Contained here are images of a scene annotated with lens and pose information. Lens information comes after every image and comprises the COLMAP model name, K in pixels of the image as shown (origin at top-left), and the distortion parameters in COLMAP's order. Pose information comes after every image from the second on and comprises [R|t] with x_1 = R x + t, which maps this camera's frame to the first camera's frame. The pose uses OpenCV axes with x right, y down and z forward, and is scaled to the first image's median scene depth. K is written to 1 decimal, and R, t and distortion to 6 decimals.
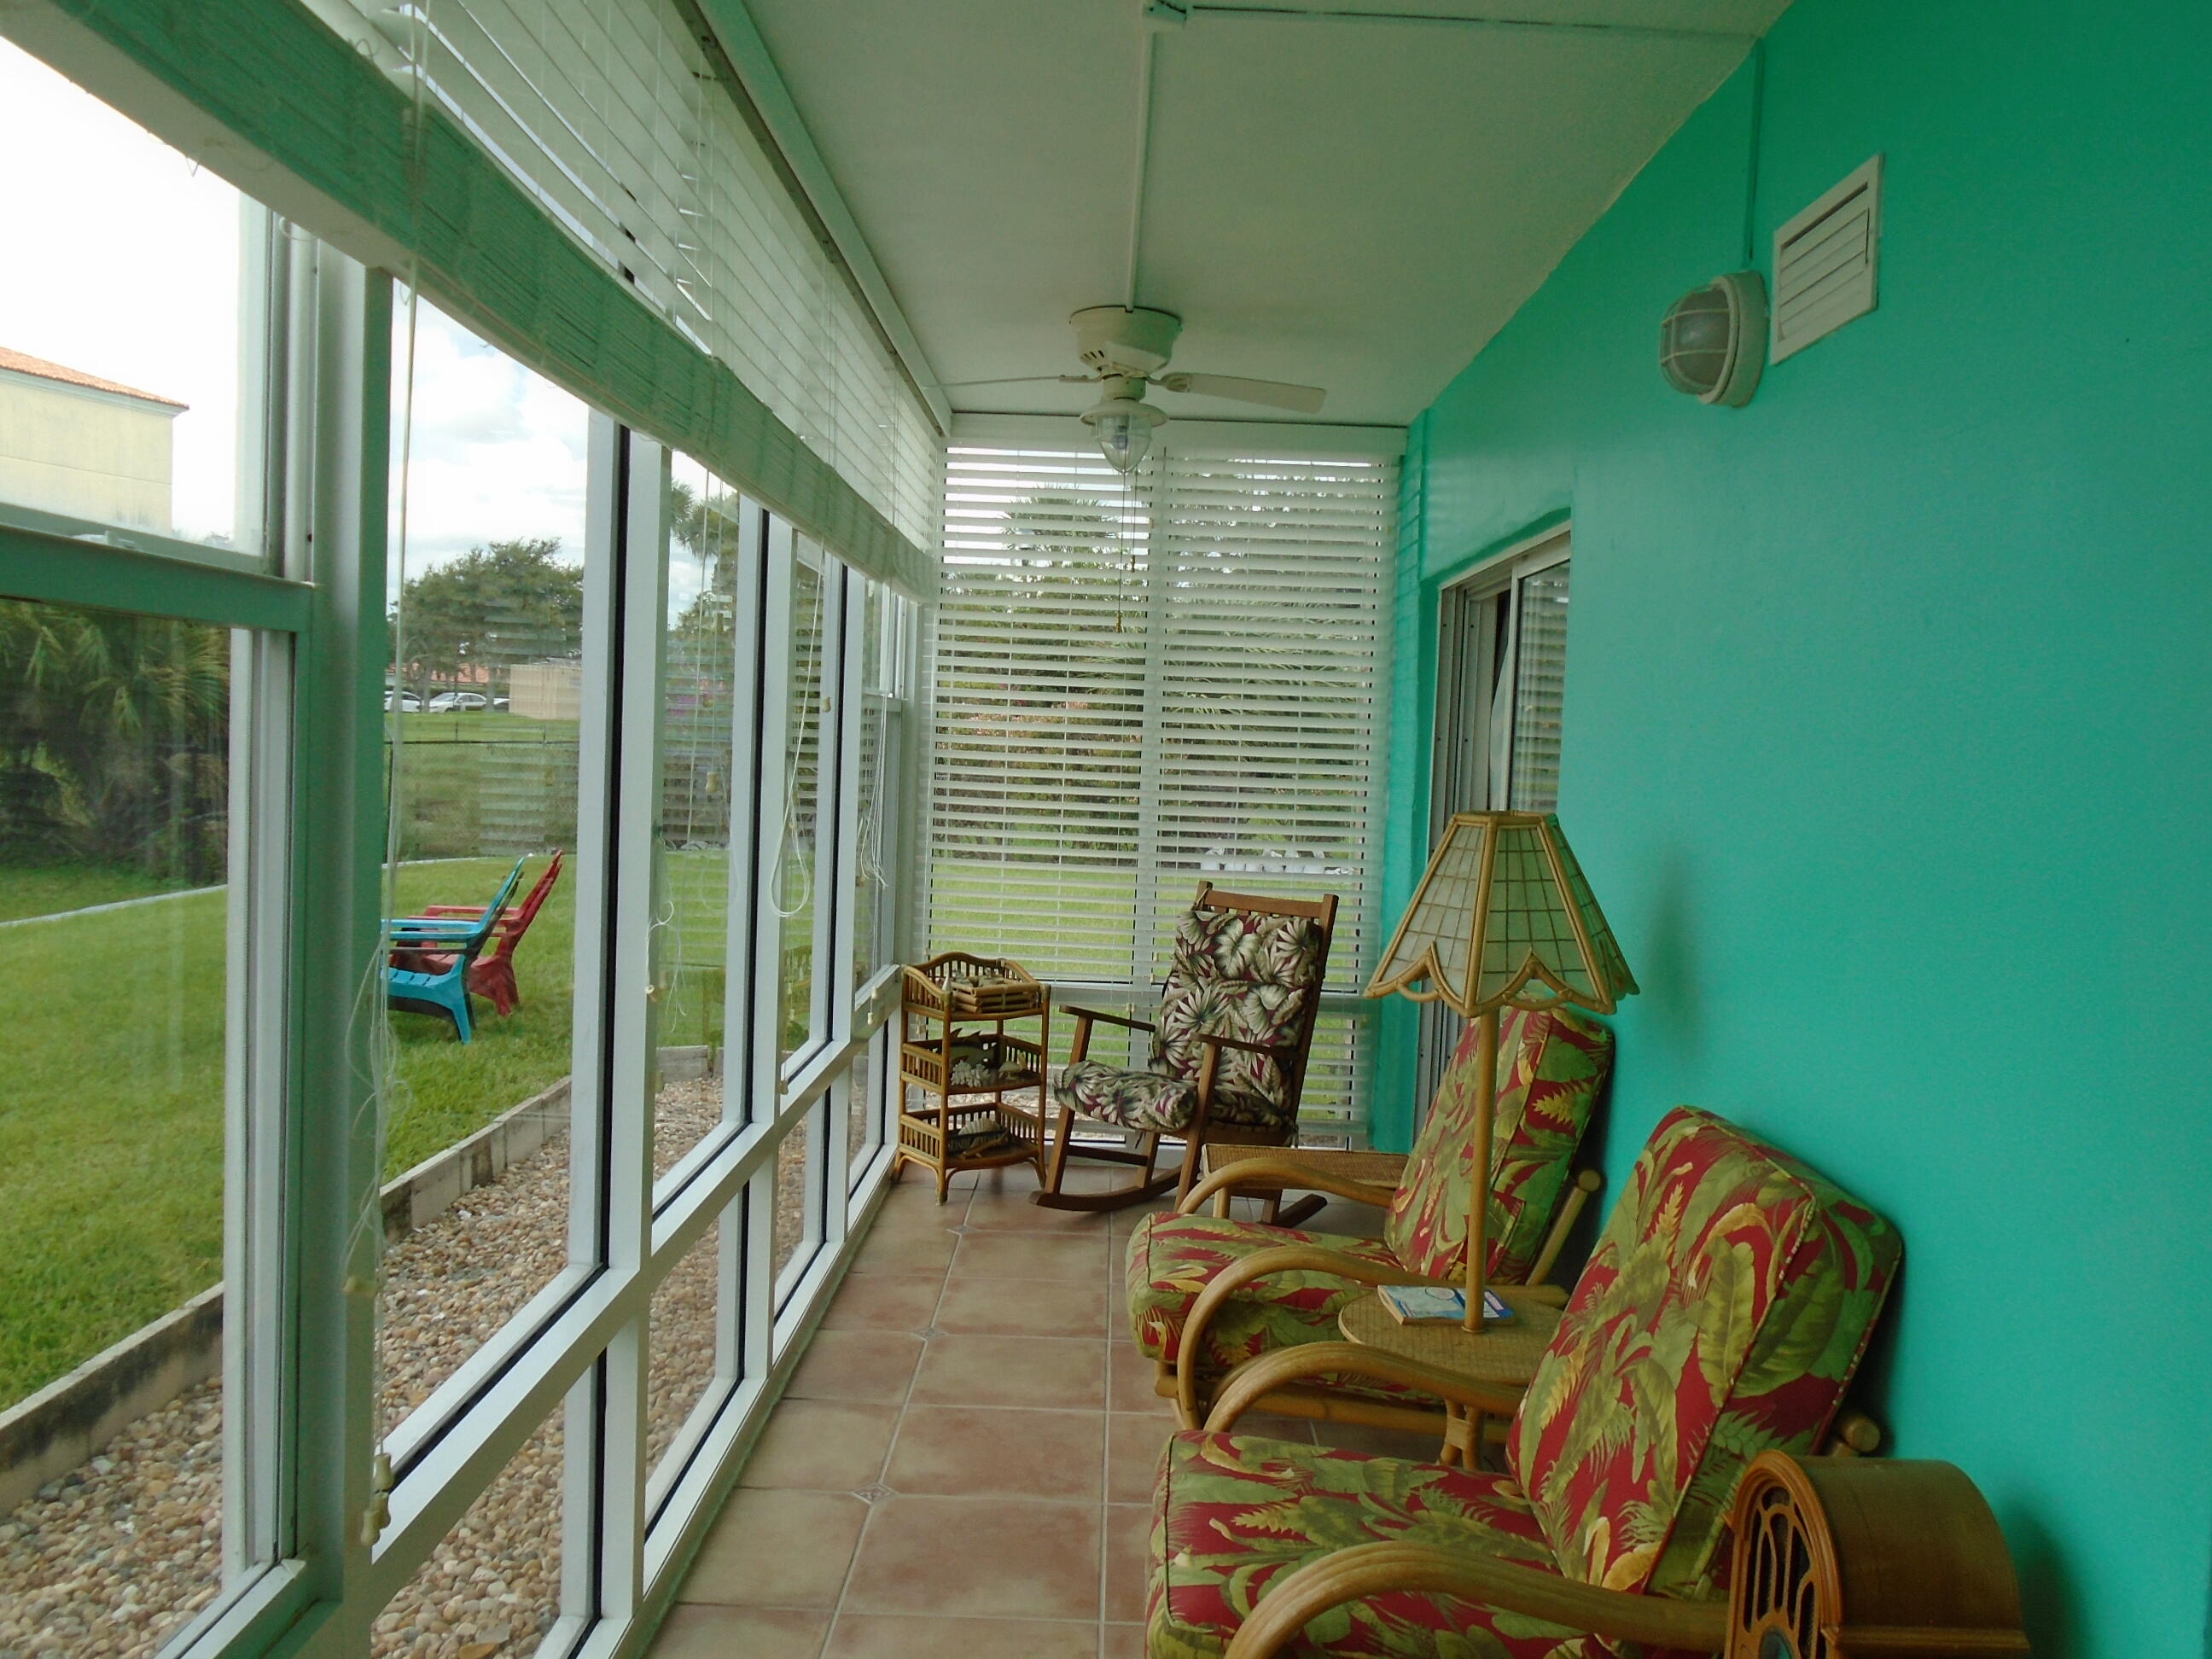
lens RADIAL K [[1668.4, 0, 1106.0], [0, 1668.4, 829.5], [0, 0, 1]] dist [-0.029330, -0.002348]
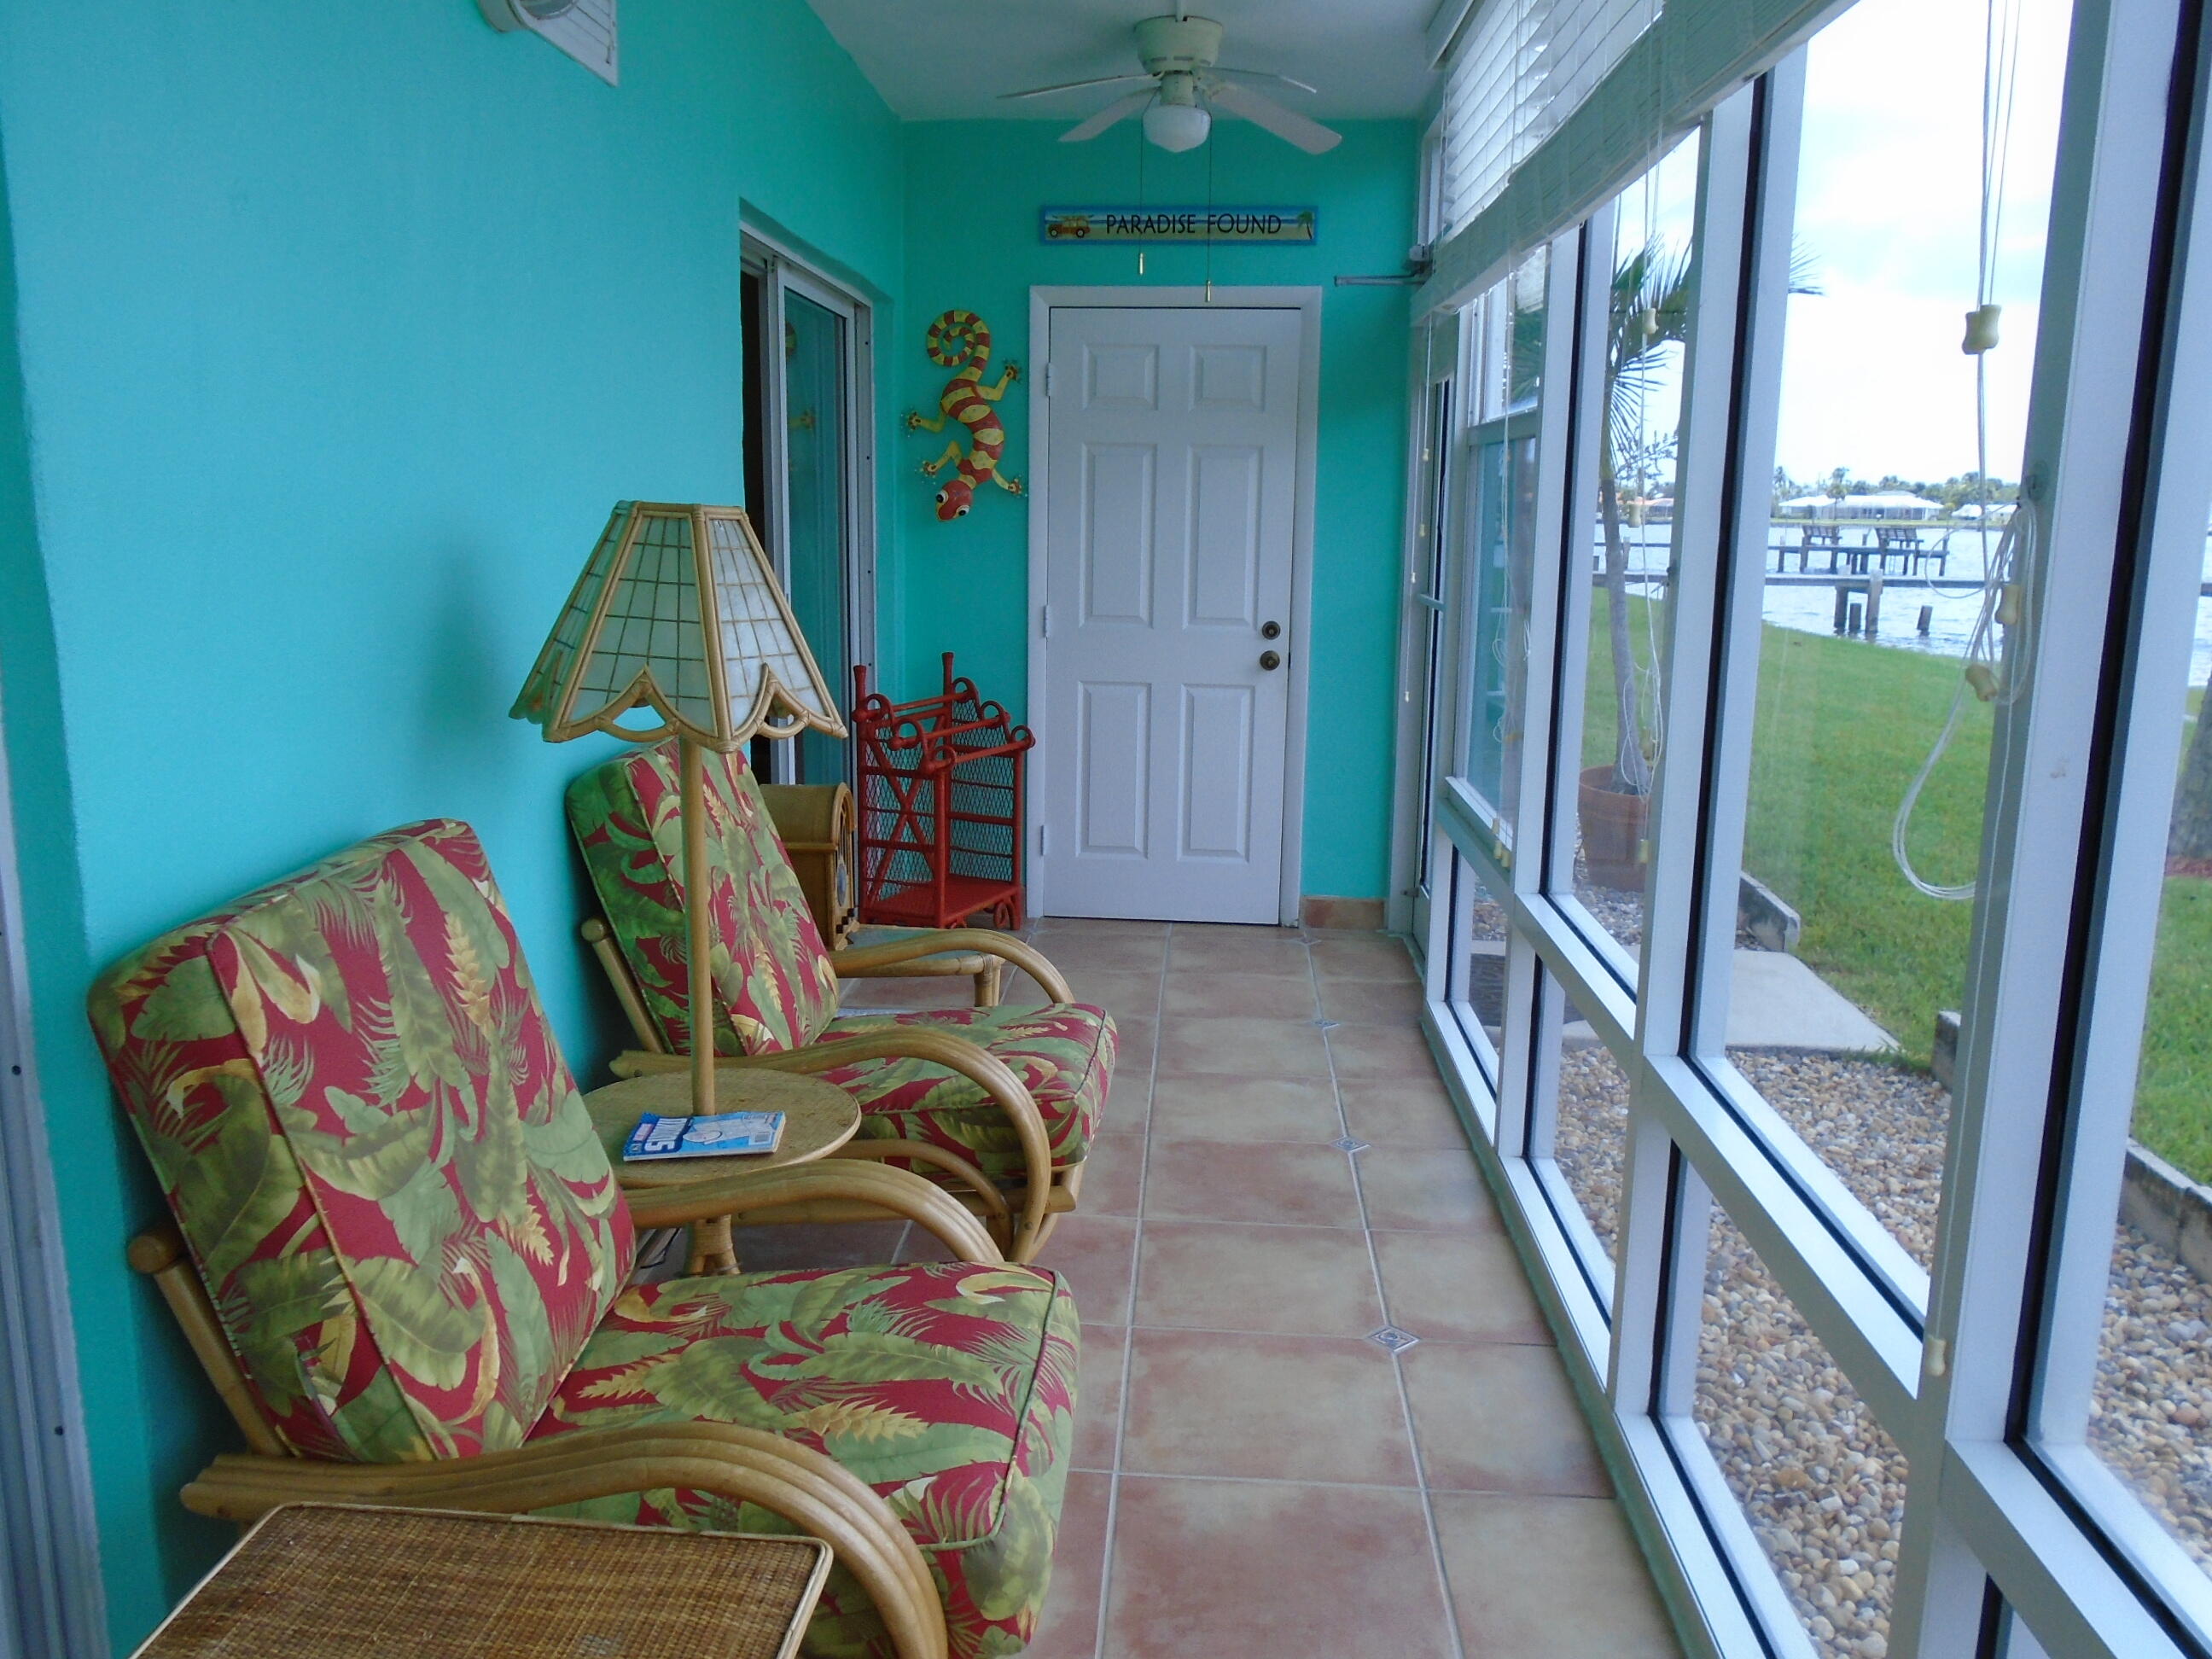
lens RADIAL K [[1668.4, 0, 1106.0], [0, 1668.4, 829.5], [0, 0, 1]] dist [-0.029330, -0.002348]
pose [[-0.996428, -0.079423, 0.028691, 0.004207], [-0.069833, 0.966017, 0.248868, -0.061237], [-0.047482, 0.245976, -0.968112, 1.749364]]
